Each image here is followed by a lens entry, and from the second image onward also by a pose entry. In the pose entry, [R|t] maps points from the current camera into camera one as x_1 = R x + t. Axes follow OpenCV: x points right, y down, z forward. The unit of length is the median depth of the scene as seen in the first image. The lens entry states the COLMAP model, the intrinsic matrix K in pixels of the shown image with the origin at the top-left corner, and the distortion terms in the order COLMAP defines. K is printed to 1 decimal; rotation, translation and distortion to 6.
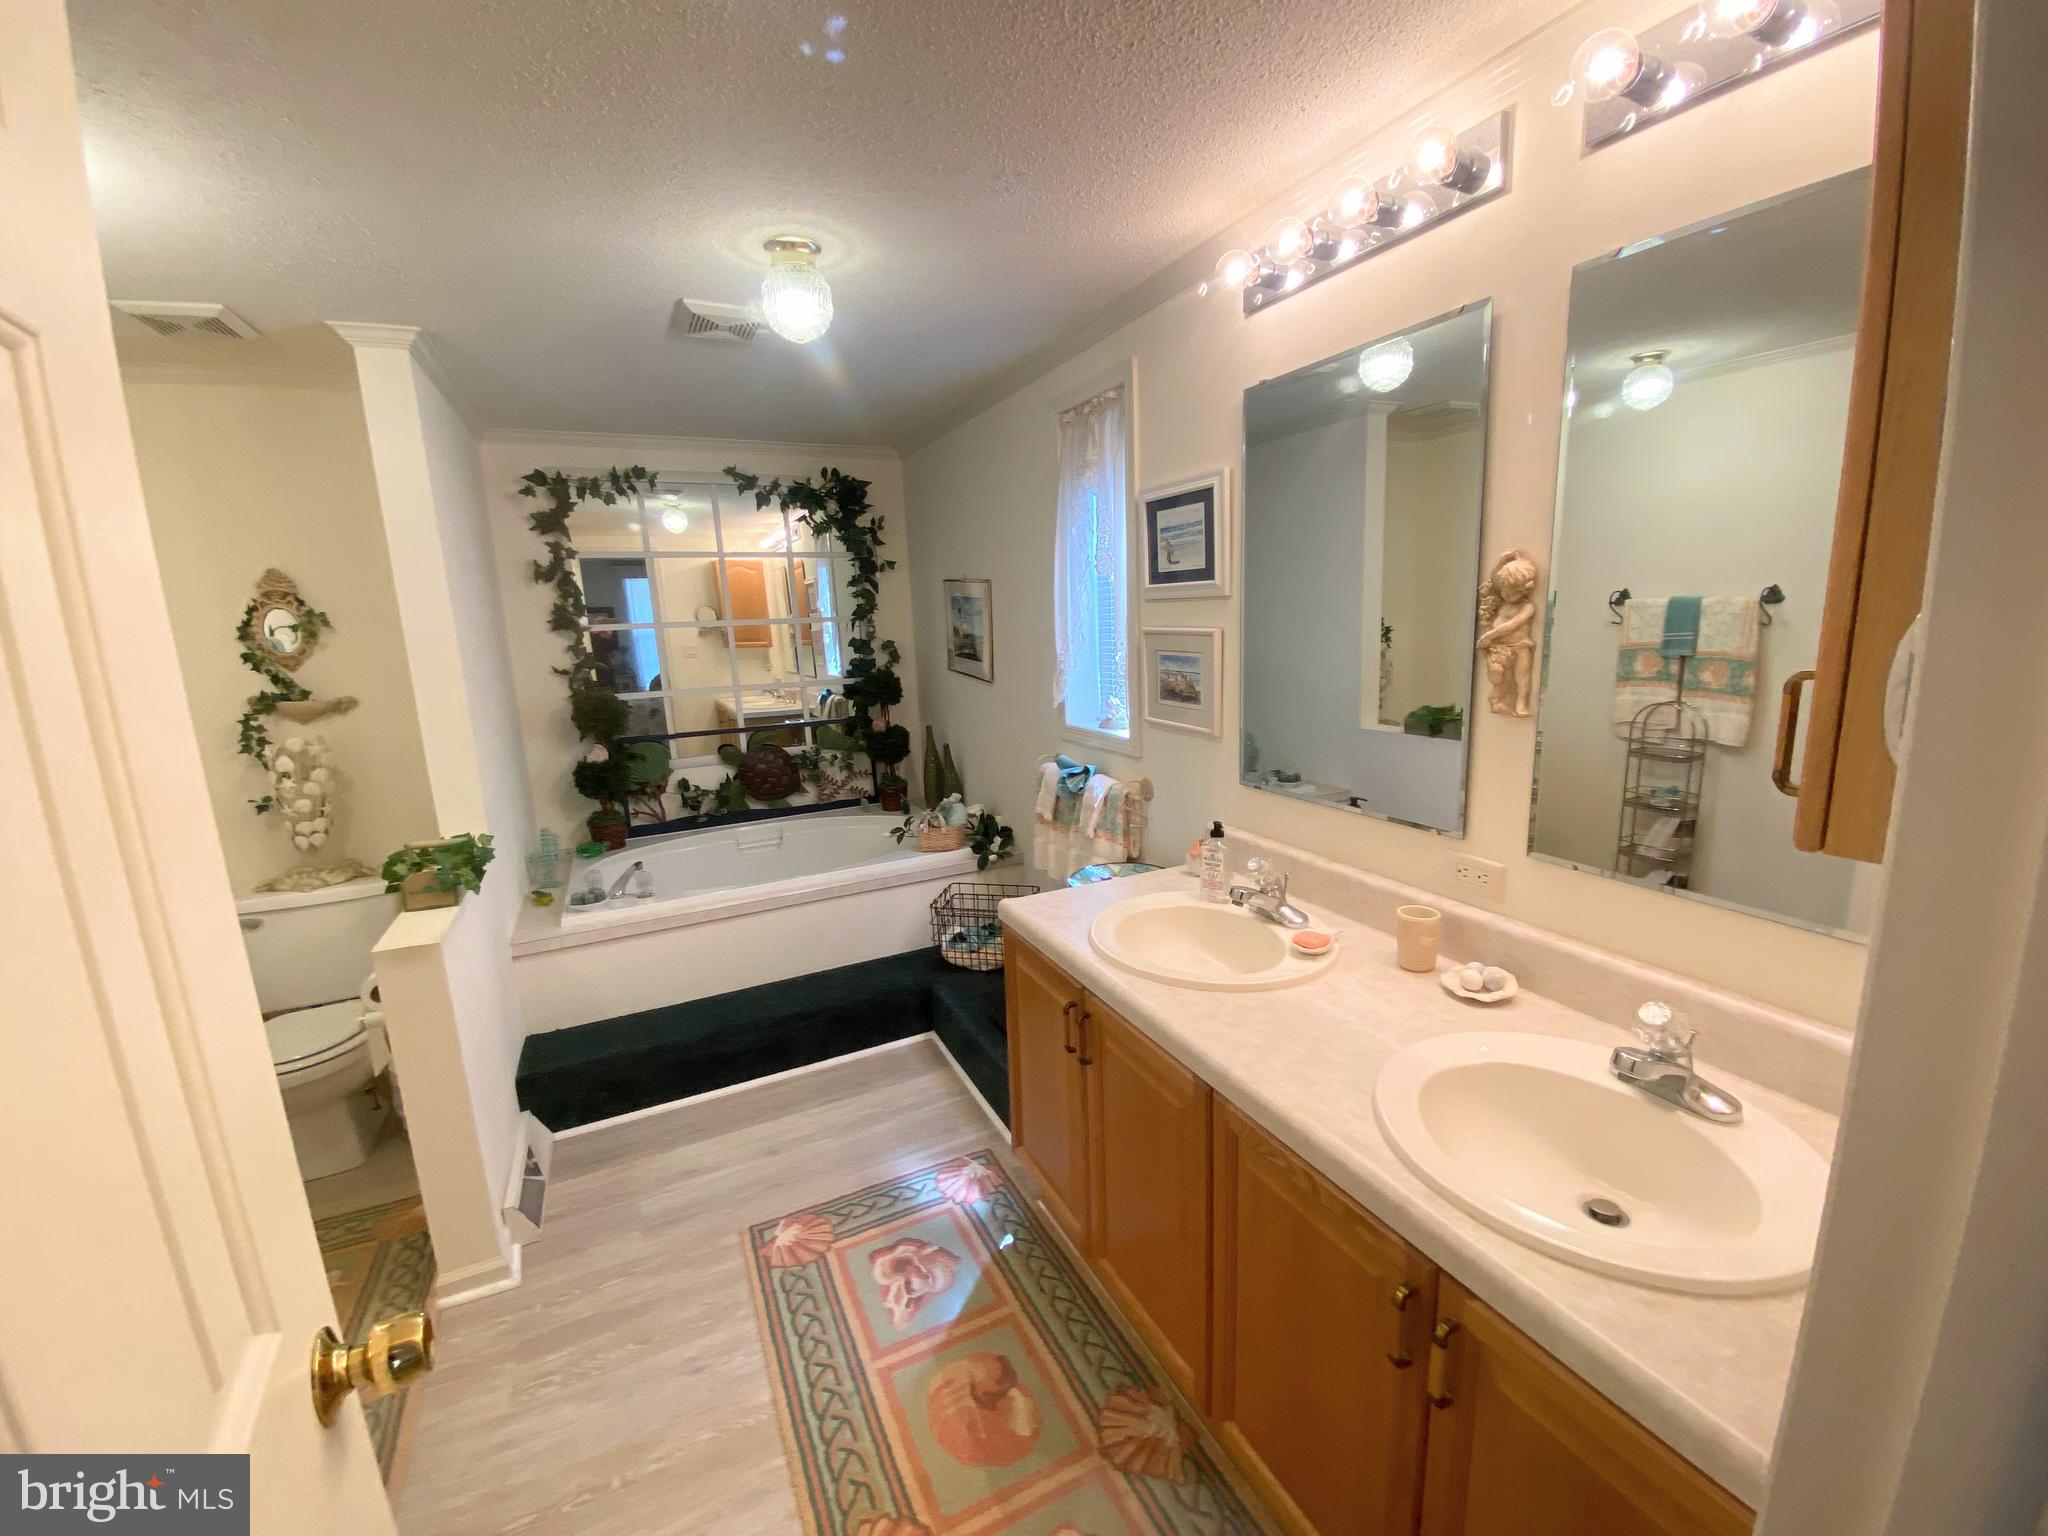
lens RADIAL K [[833.6, 0, 1020.3], [0, 833.6, 770.2], [0, 0, 1]] dist [0.013453, -0.017073]
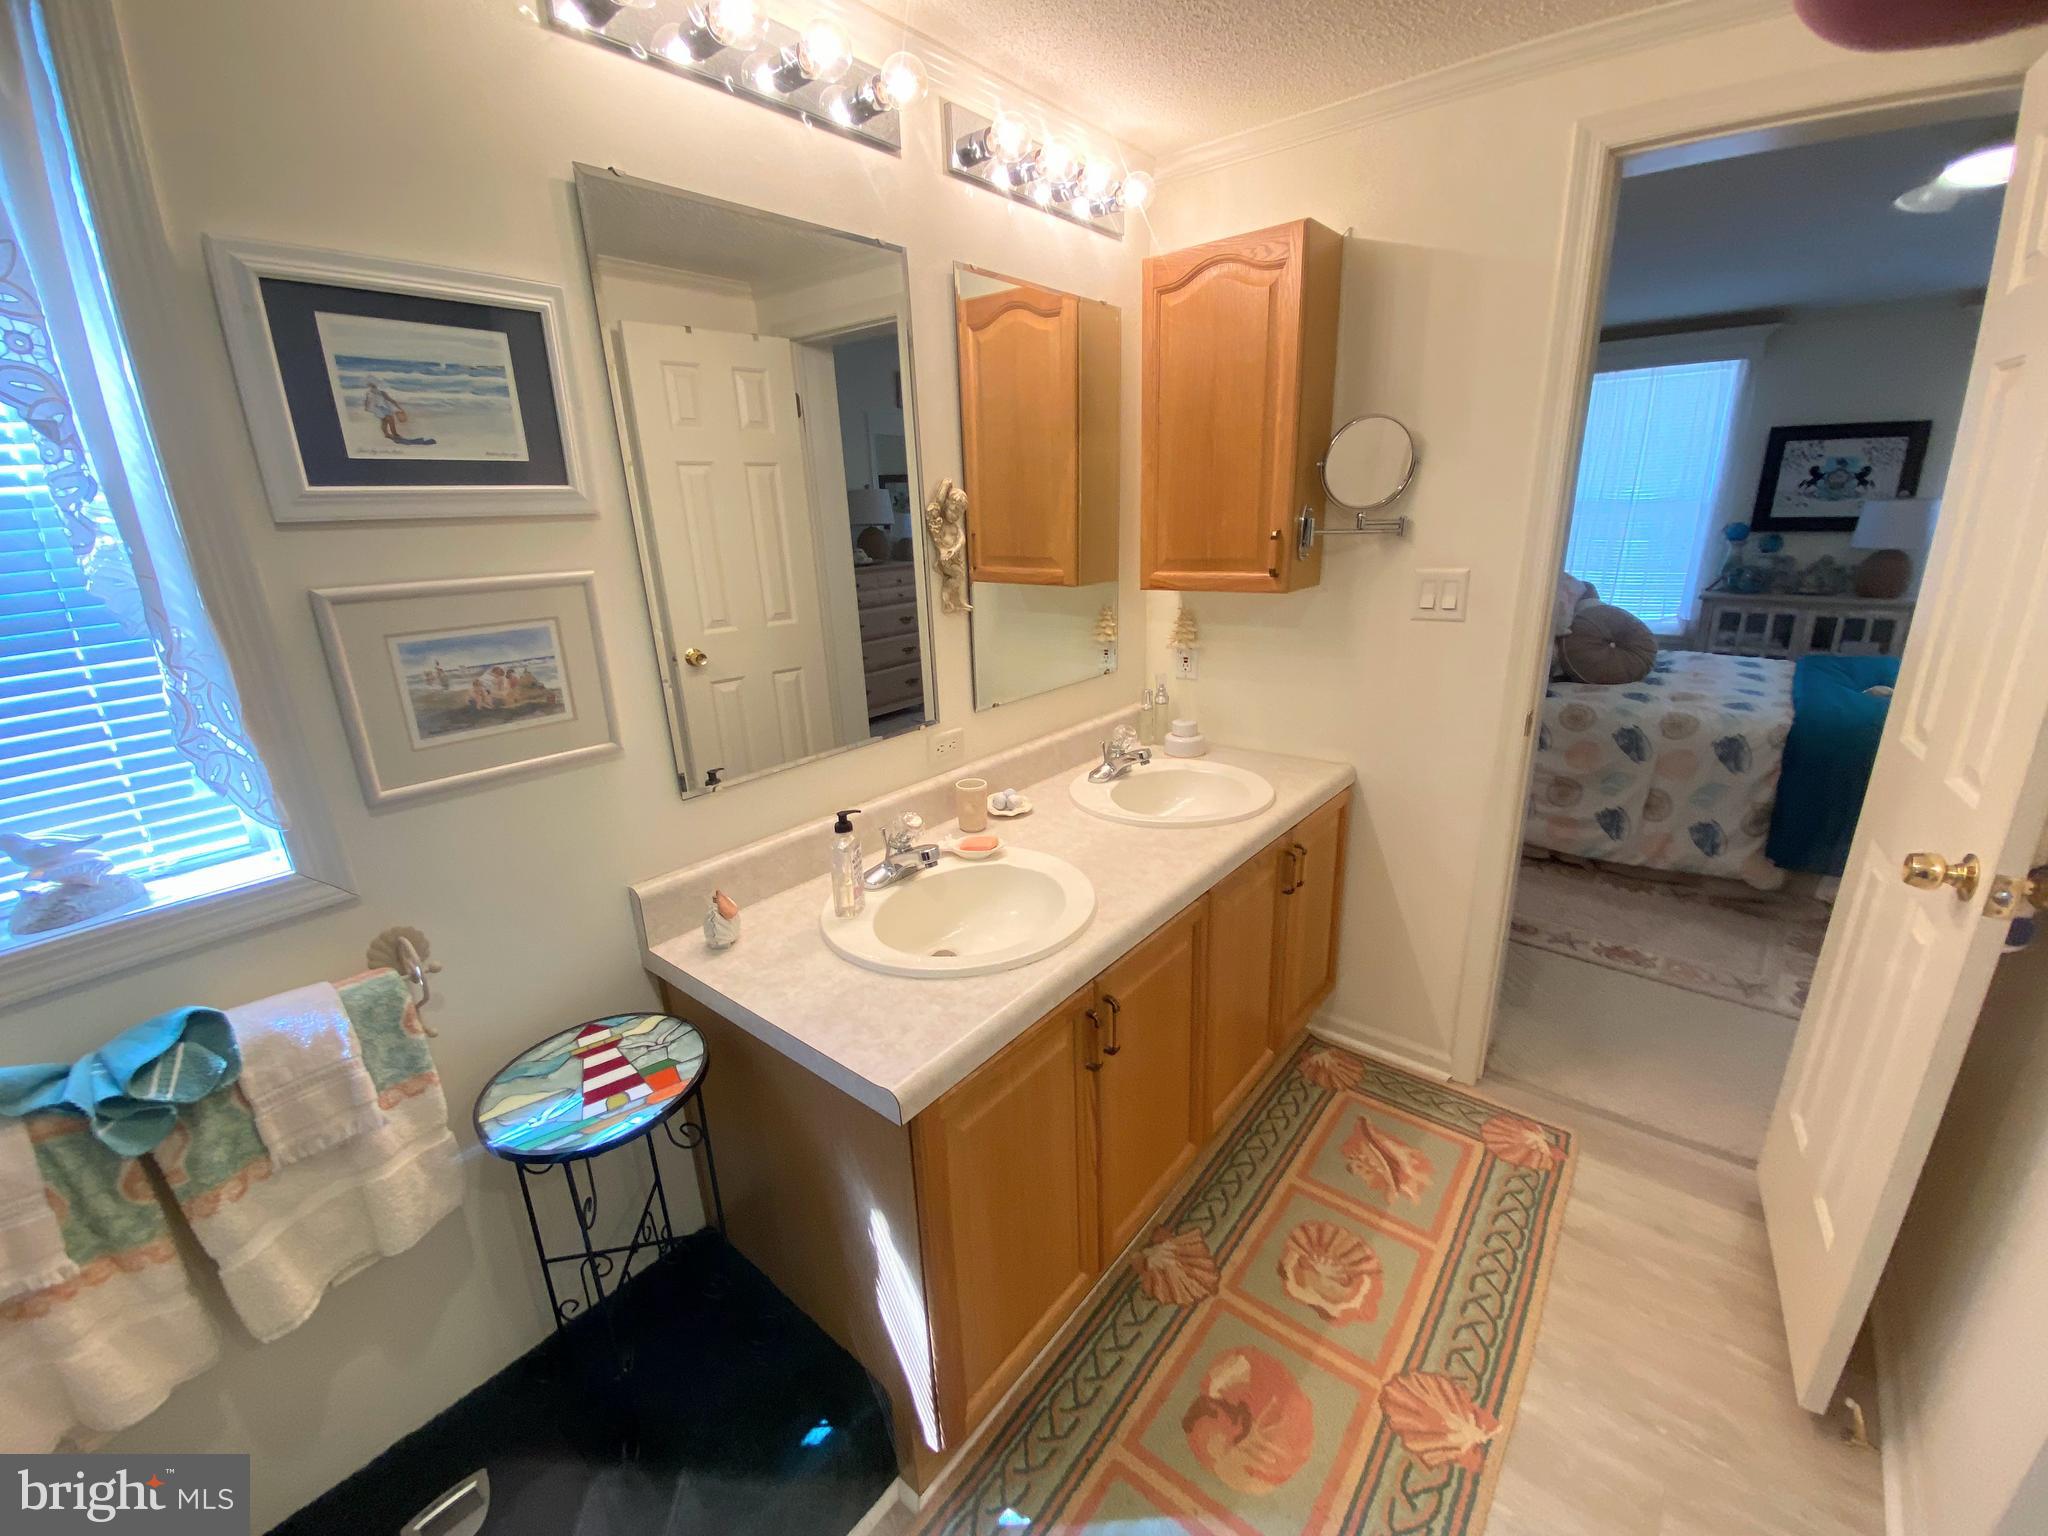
lens RADIAL K [[833.6, 0, 1020.3], [0, 833.6, 770.2], [0, 0, 1]] dist [0.013453, -0.017073]
pose [[-0.422567, -0.213984, 0.880709, -0.522334], [0.226341, 0.916024, 0.331164, -0.197536], [-0.877614, 0.339279, -0.338649, 1.158442]]
